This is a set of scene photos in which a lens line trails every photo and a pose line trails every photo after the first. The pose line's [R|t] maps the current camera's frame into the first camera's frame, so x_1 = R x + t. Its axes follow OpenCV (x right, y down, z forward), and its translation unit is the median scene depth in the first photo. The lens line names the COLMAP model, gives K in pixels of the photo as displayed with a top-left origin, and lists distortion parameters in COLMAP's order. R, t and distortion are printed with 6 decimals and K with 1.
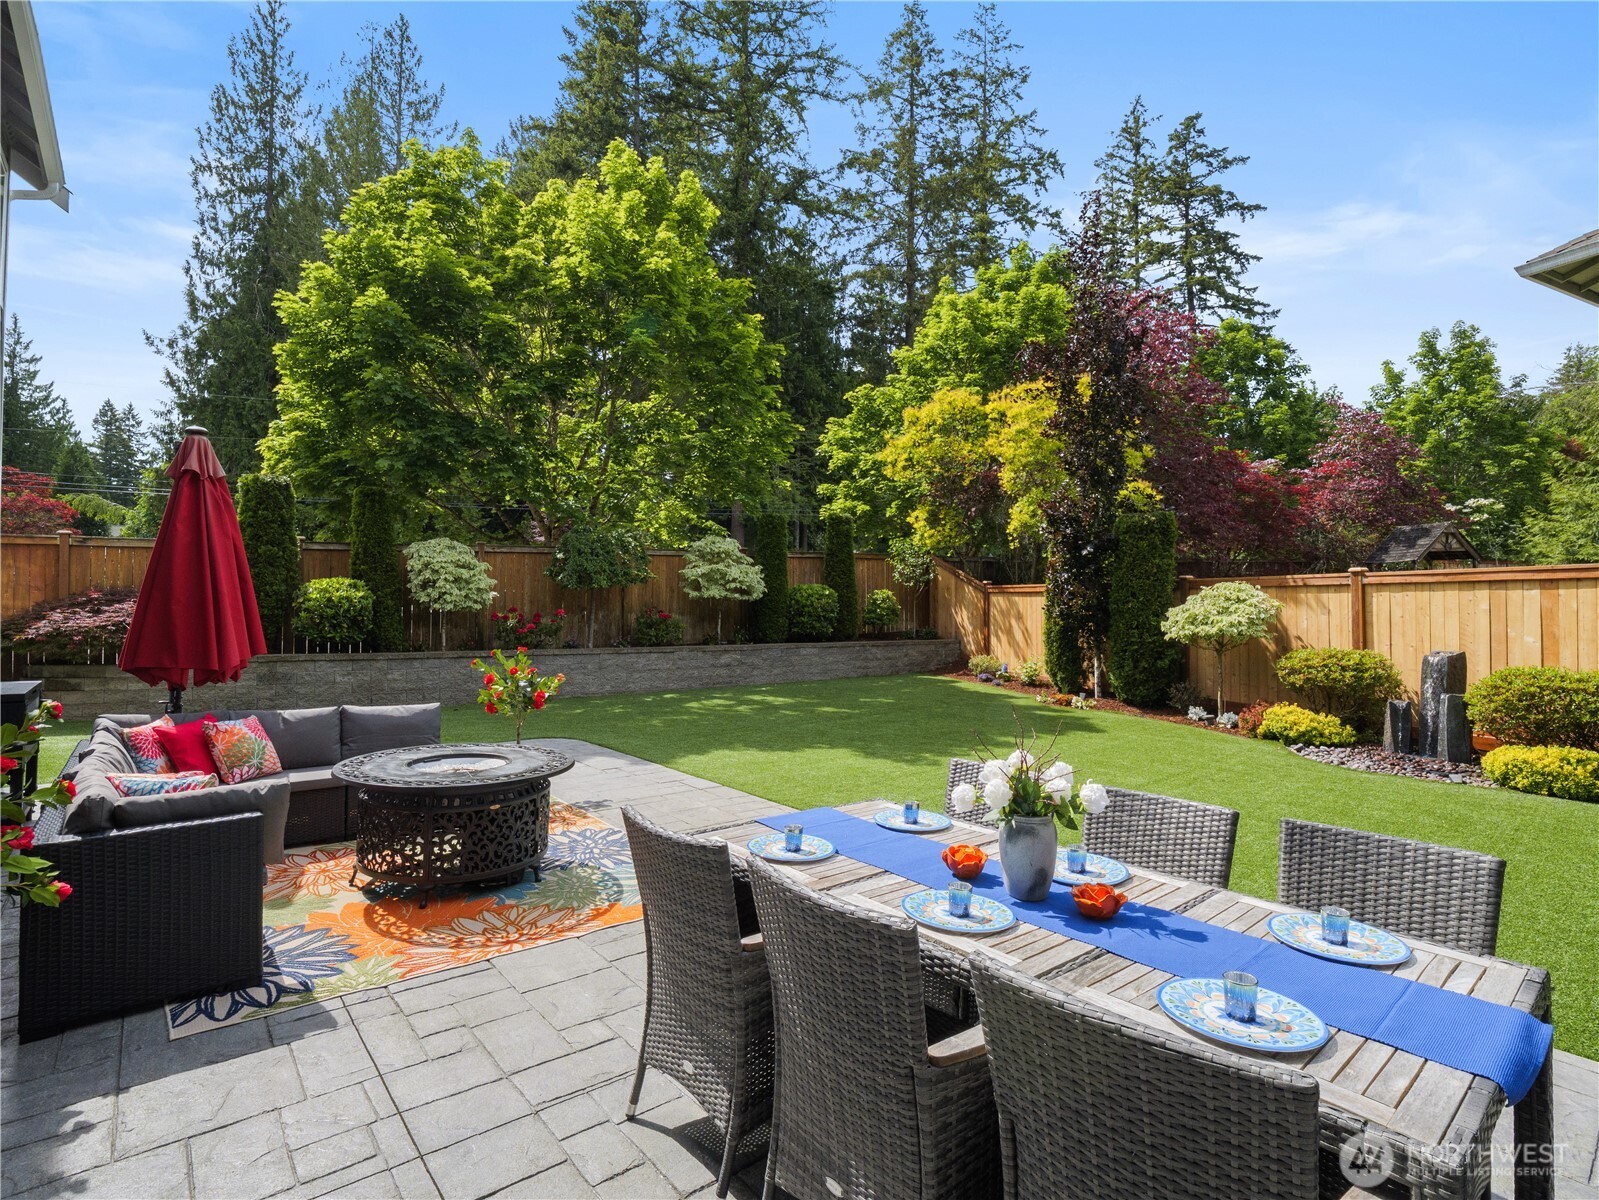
lens RADIAL K [[745.8, 0, 798.5], [0, 745.8, 601.7], [0, 0, 1]] dist [0.003204, 0.000336]
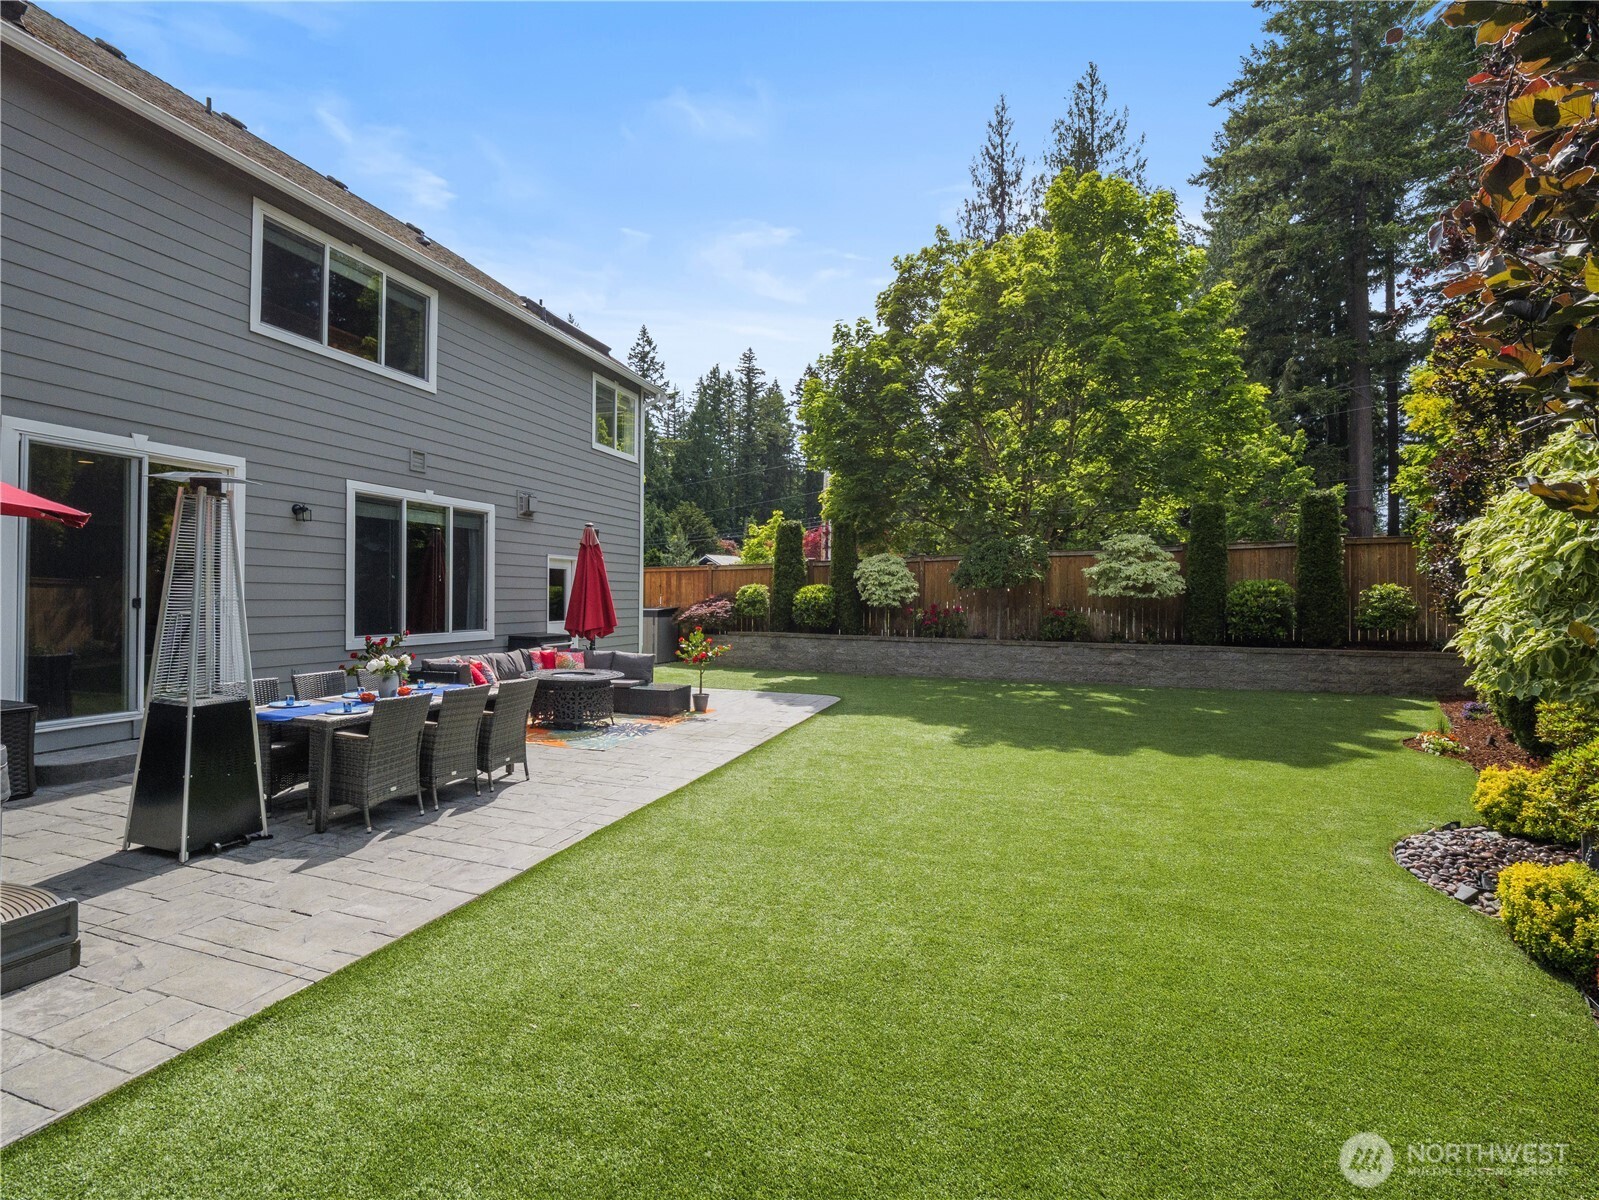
lens RADIAL K [[745.8, 0, 797.7], [0, 745.8, 606.7], [0, 0, 1]] dist [0.003204, 0.000336]
pose [[0.576006, 0.006832, -0.817417, 0.464015], [-0.000032, 0.999965, 0.008335, 0.000866], [0.817446, -0.004775, 0.575986, 0.076878]]
